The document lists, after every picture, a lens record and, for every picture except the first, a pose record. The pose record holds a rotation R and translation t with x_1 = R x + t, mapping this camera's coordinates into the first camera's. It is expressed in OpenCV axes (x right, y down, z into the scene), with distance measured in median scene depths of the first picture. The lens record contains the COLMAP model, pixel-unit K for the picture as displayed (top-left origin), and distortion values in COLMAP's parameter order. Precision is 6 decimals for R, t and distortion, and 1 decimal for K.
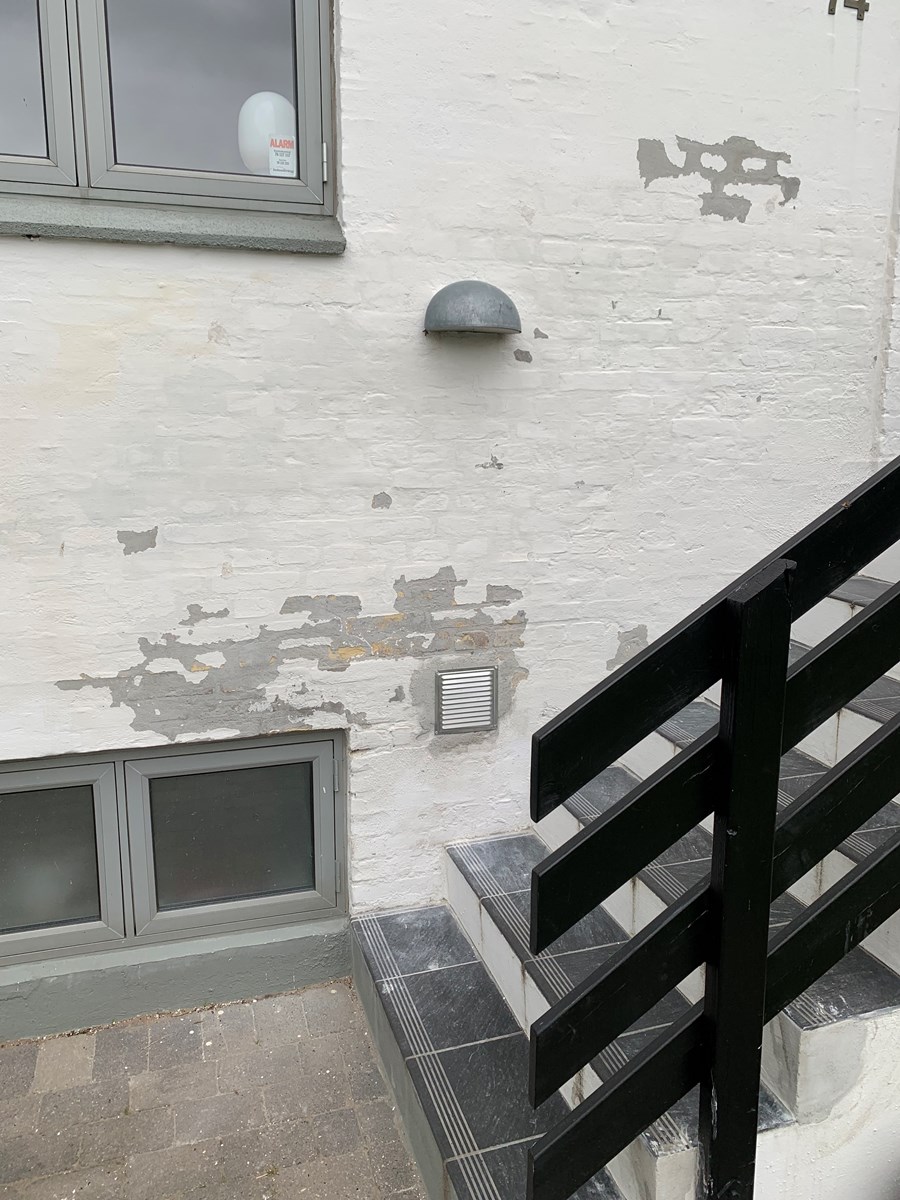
lens RADIAL K [[921.8, 0, 454.2], [0, 921.8, 590.8], [0, 0, 1]] dist [0.045726, -0.043569]
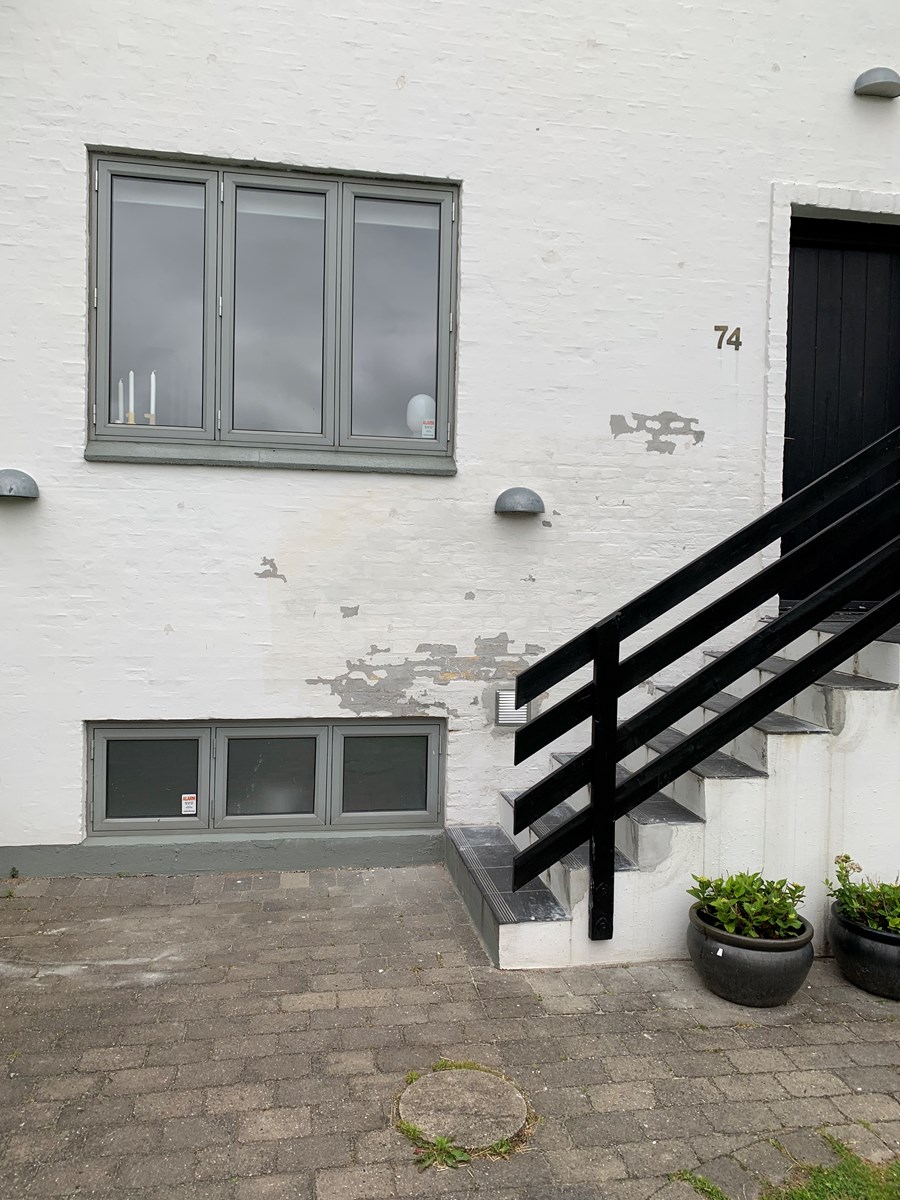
lens RADIAL K [[921.8, 0, 454.2], [0, 921.8, 590.8], [0, 0, 1]] dist [0.045726, -0.043569]
pose [[0.992227, 0.025492, -0.121804, 0.122303], [-0.042146, 0.989788, -0.136176, 0.153809], [0.117089, 0.140251, 0.983168, -0.895101]]
